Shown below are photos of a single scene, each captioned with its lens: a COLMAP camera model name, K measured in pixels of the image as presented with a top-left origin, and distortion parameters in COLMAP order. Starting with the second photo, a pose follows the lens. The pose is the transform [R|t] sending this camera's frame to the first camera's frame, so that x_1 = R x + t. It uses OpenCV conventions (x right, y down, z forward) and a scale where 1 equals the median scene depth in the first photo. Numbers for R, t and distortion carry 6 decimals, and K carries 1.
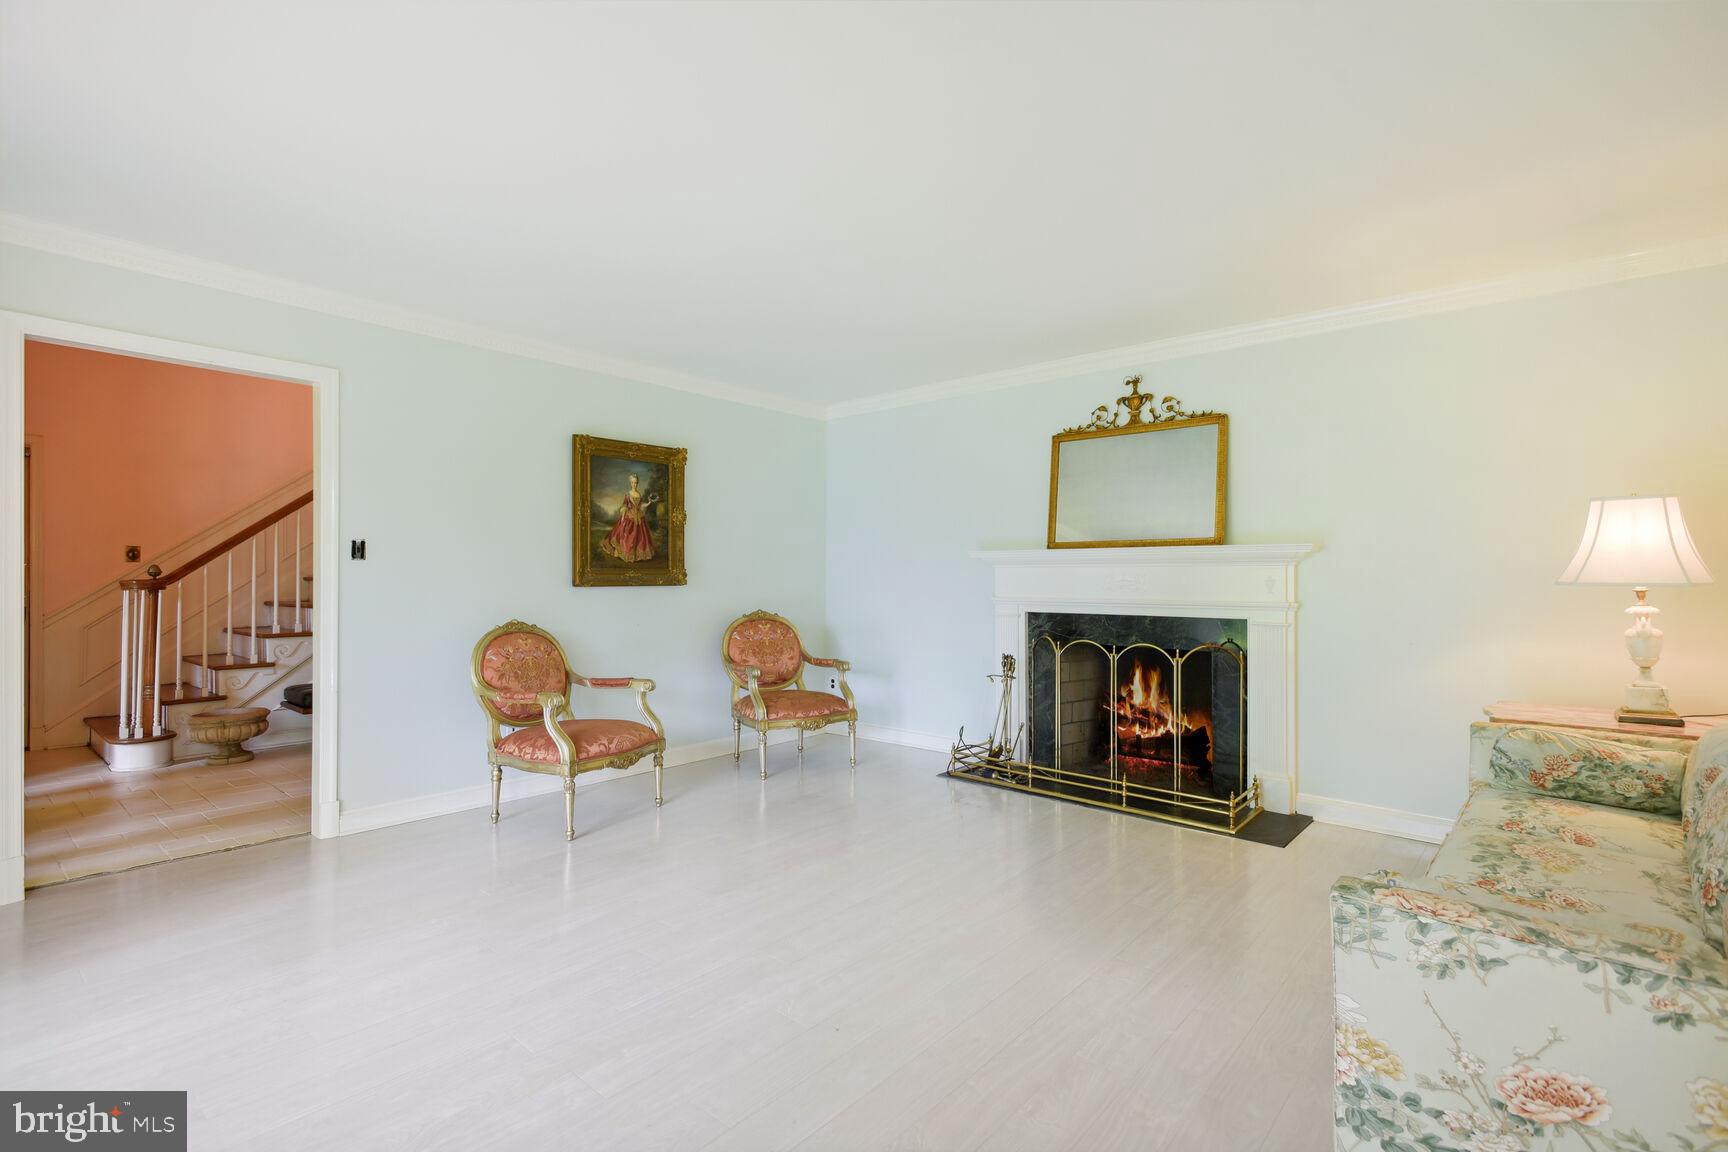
lens RADIAL K [[844.2, 0, 864.0], [0, 844.2, 576.0], [0, 0, 1]] dist [0.001338, 0.000322]
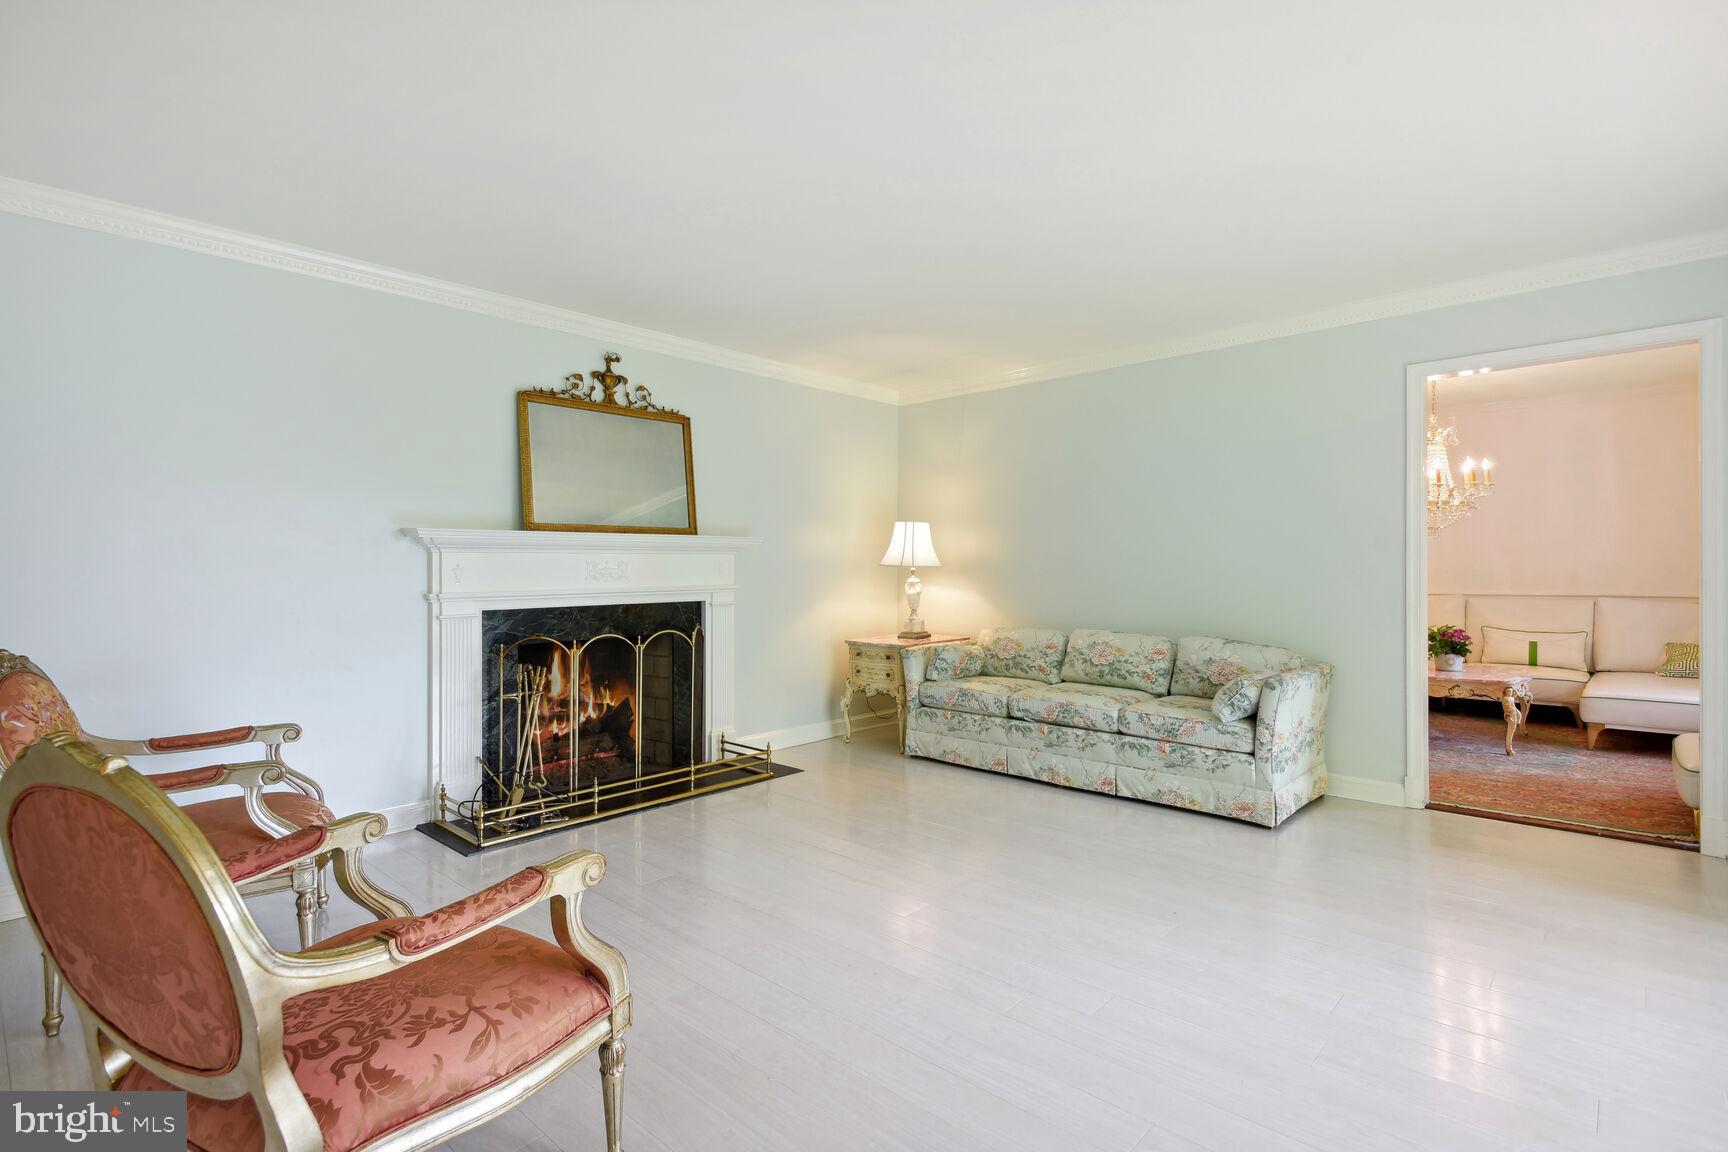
lens RADIAL K [[844.2, 0, 864.0], [0, 844.2, 576.0], [0, 0, 1]] dist [0.001338, 0.000322]
pose [[-0.000111, -0.000442, 1.000000, -0.637465], [0.016269, 0.999868, 0.000444, 0.018506], [-0.999868, 0.016269, -0.000104, 0.725878]]
